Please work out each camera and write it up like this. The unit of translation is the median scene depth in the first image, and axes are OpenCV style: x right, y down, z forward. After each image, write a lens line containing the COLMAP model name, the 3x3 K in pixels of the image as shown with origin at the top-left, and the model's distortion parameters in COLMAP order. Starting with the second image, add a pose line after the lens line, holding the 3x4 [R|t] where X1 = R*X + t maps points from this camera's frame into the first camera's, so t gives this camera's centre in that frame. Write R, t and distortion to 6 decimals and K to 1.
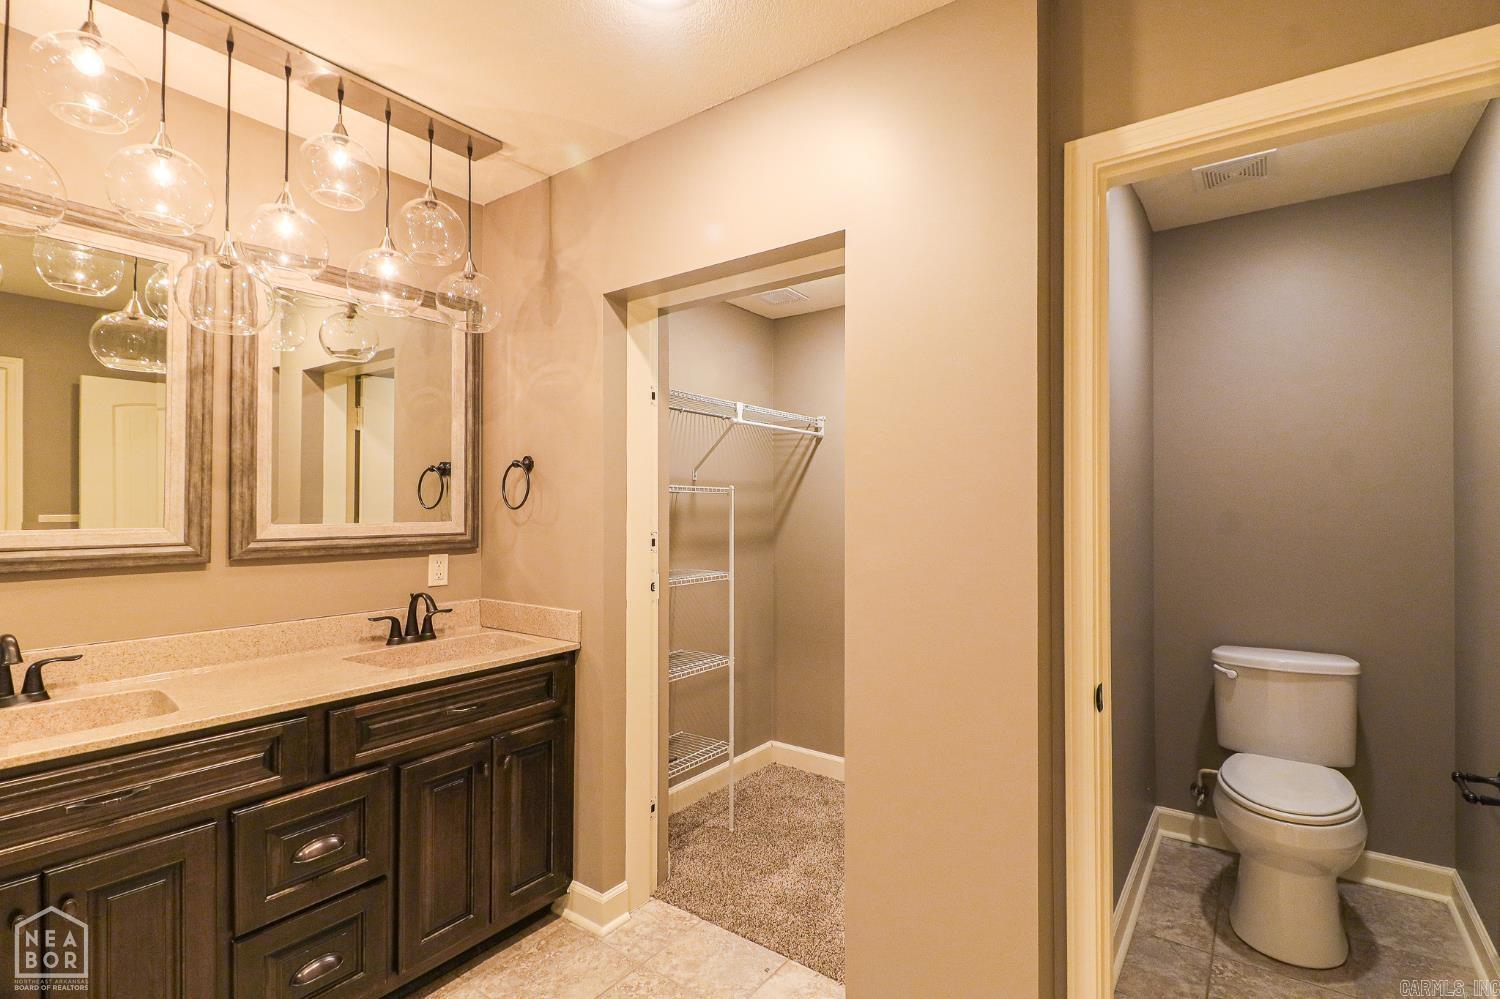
lens RADIAL K [[695.4, 0, 750.0], [0, 695.4, 499.5], [0, 0, 1]] dist [0.011257, -0.011630]
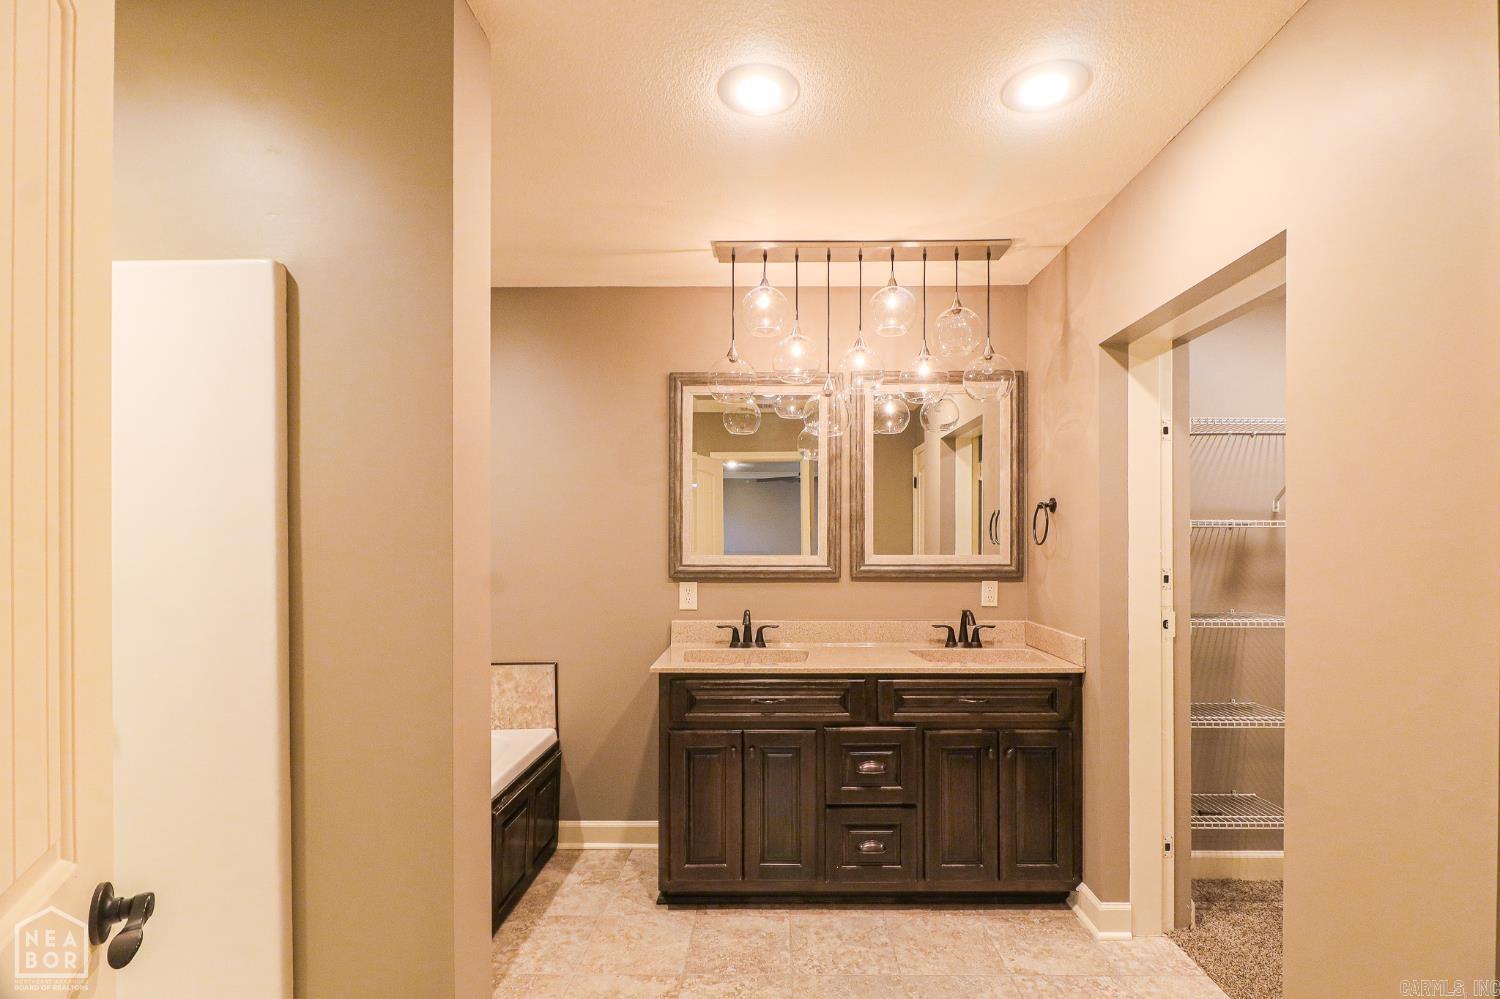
lens RADIAL K [[699.0, 0, 749.9], [0, 699.0, 538.6], [0, 0, 1]] dist [0.001000, -0.000279]
pose [[0.553493, -0.004336, -0.832843, 0.412764], [0.010395, 0.999945, 0.001703, -0.003904], [0.832789, -0.009600, 0.553507, -0.047698]]
